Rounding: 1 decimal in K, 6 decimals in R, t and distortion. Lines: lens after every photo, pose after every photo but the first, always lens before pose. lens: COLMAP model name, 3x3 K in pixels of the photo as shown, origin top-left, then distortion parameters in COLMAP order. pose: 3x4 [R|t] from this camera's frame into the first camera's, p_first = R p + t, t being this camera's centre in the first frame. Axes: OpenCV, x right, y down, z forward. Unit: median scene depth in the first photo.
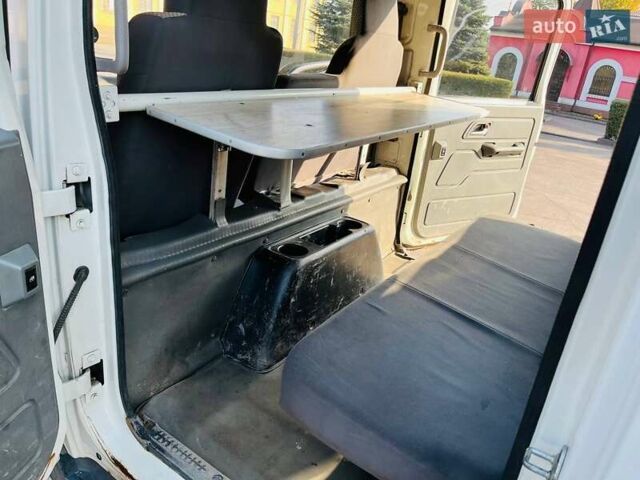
lens RADIAL K [[480.9, 0, 312.0], [0, 480.9, 240.7], [0, 0, 1]] dist [0.033805, -0.061562]
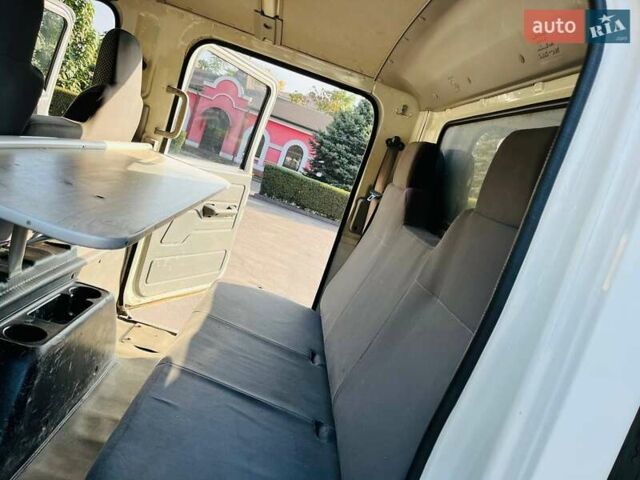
lens RADIAL K [[480.9, 0, 312.0], [0, 480.9, 240.7], [0, 0, 1]] dist [0.033805, -0.061562]
pose [[0.782393, 0.044090, 0.621222, -0.147772], [0.004077, 0.997107, -0.075902, -0.060257], [-0.622771, 0.061918, 0.779950, 0.069735]]
